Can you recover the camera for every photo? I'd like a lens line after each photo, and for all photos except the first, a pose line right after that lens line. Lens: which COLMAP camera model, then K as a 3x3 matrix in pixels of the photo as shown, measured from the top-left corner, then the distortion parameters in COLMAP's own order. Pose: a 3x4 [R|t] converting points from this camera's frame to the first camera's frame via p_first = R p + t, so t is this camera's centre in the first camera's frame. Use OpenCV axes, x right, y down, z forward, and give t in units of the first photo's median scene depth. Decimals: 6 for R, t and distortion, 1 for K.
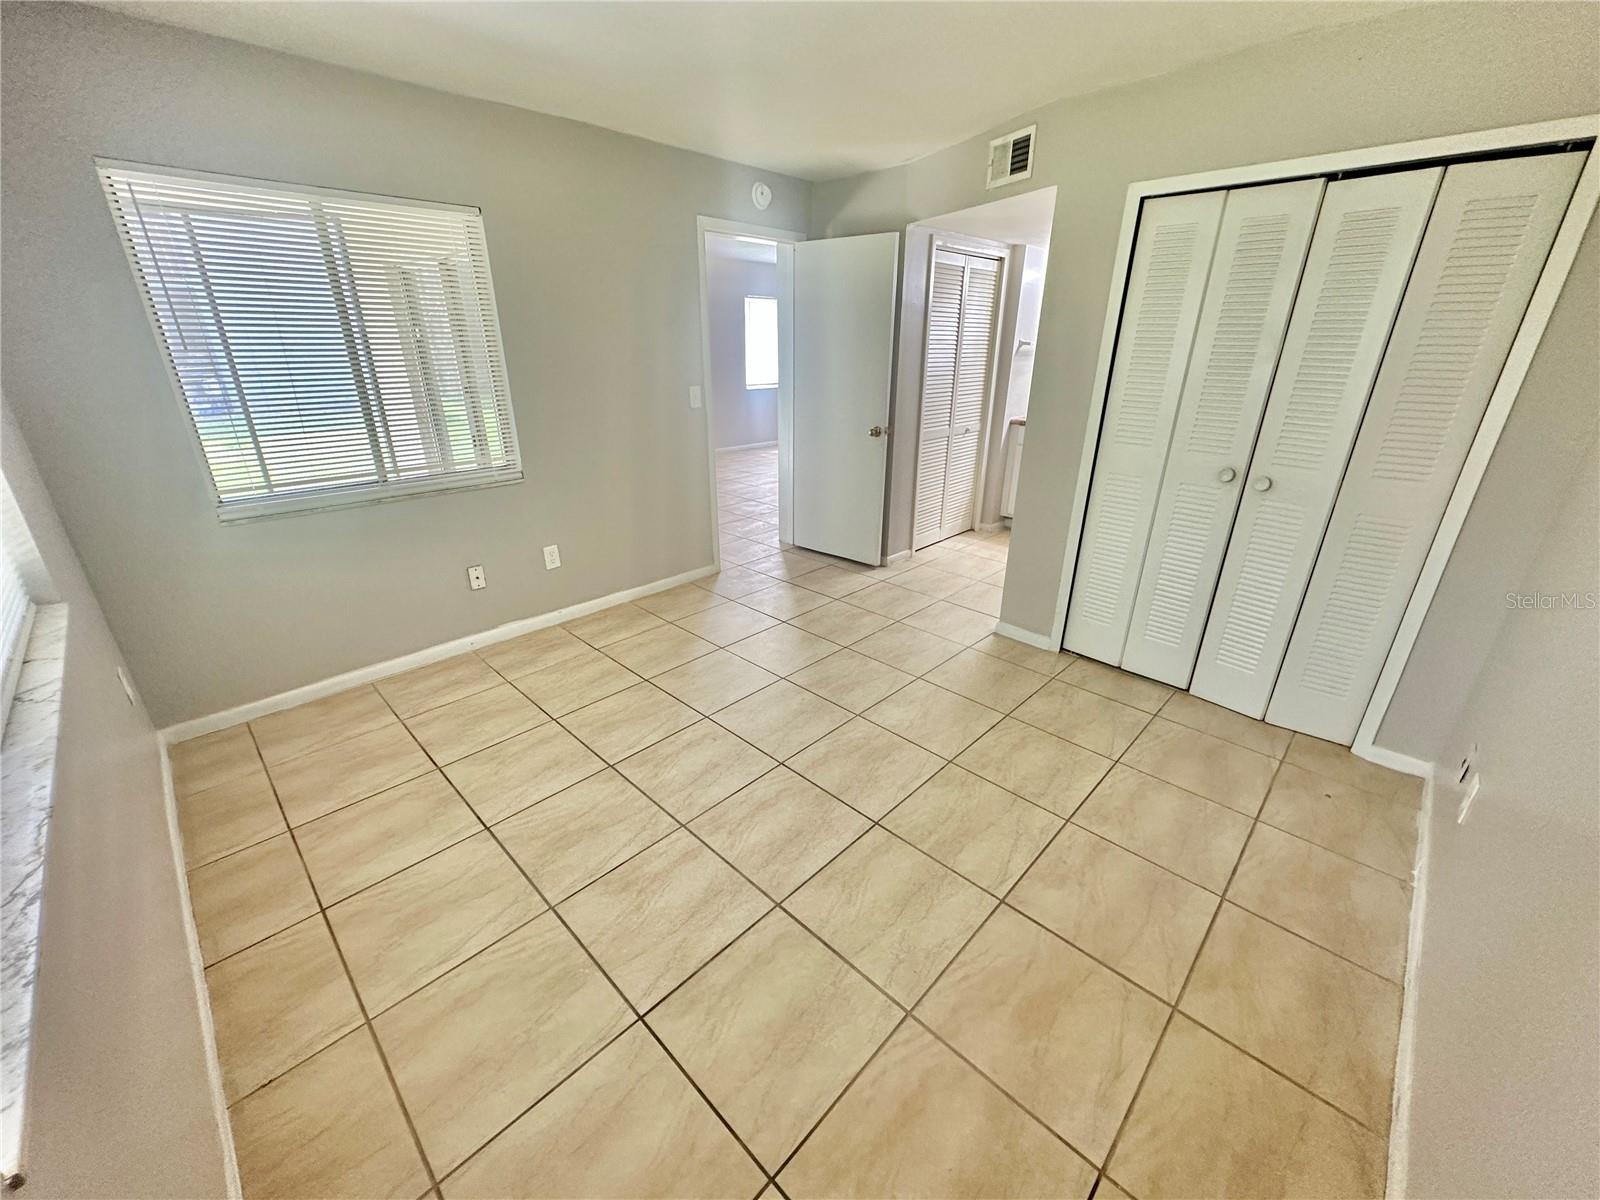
lens RADIAL K [[634.9, 0, 799.5], [0, 634.9, 600.2], [0, 0, 1]] dist [0.001978, 0.000238]
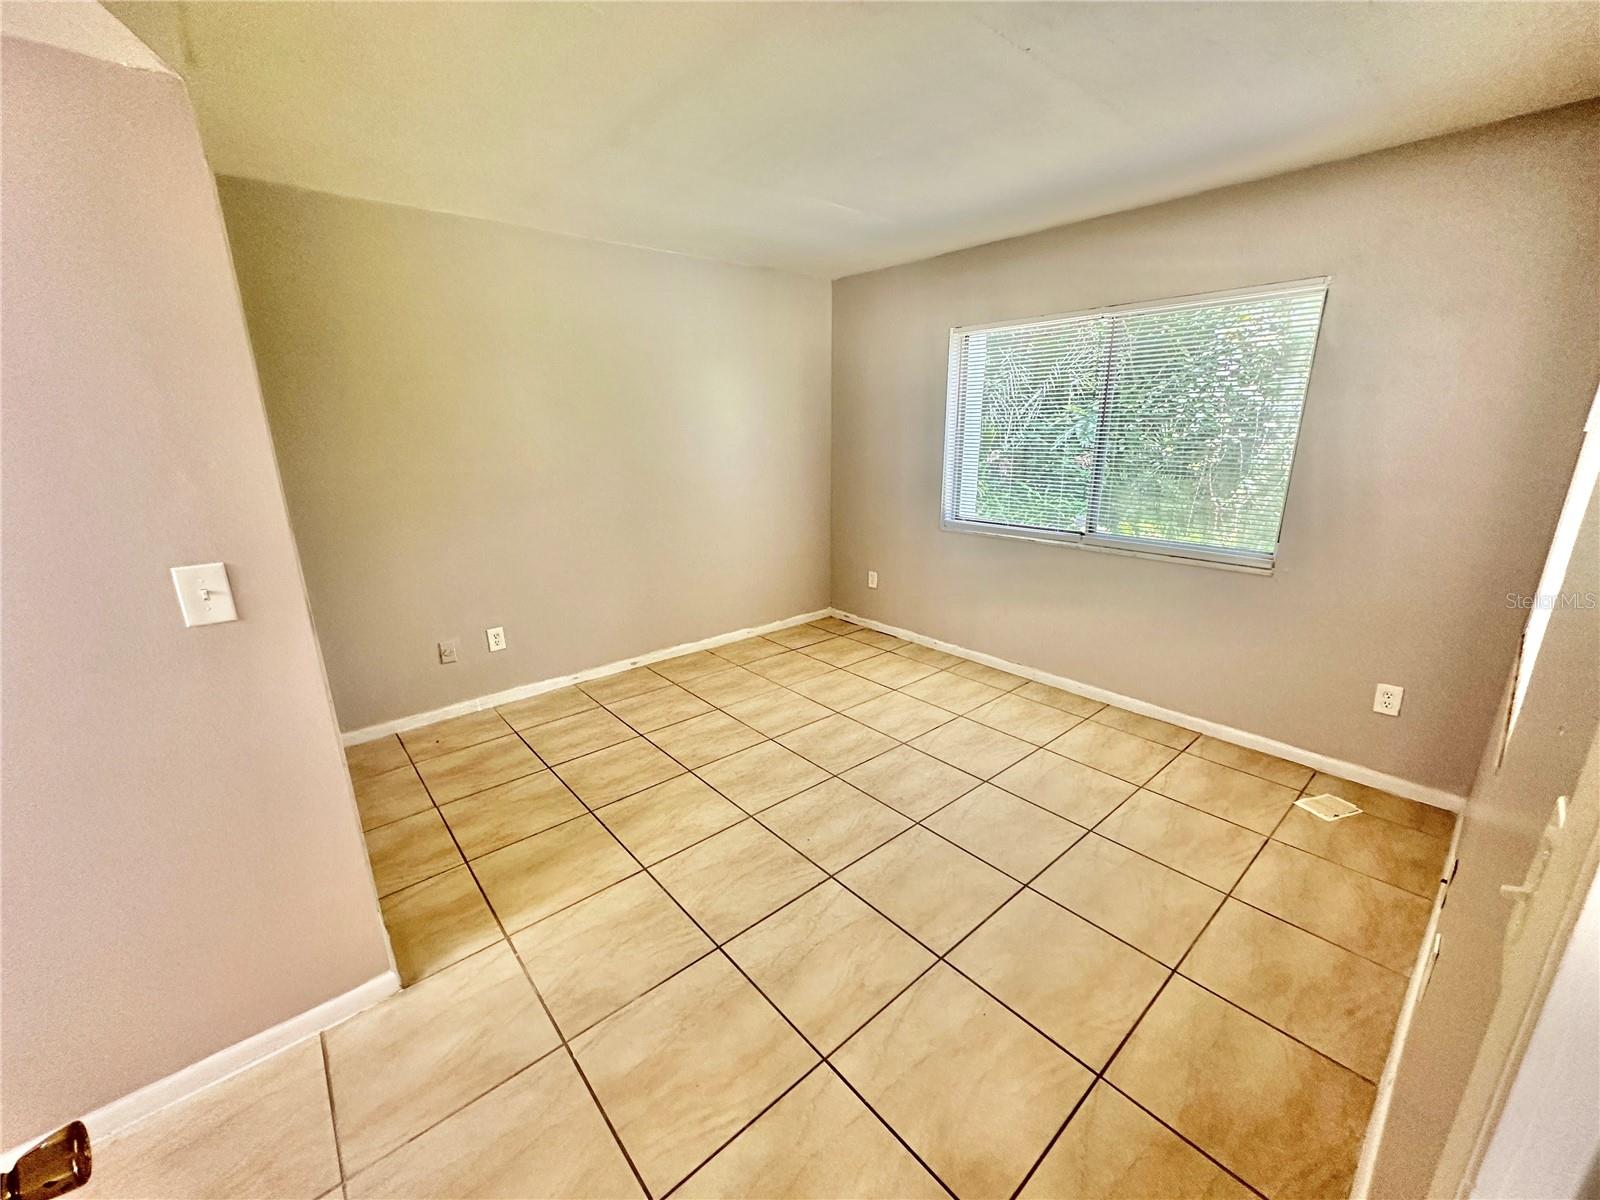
lens RADIAL K [[634.9, 0, 800.8], [0, 634.9, 602.4], [0, 0, 1]] dist [0.001978, 0.000238]
pose [[-0.996254, -0.020706, 0.083955, -0.064654], [0.036165, 0.782140, 0.622052, -0.812527], [-0.078544, 0.622758, -0.778462, 1.965868]]
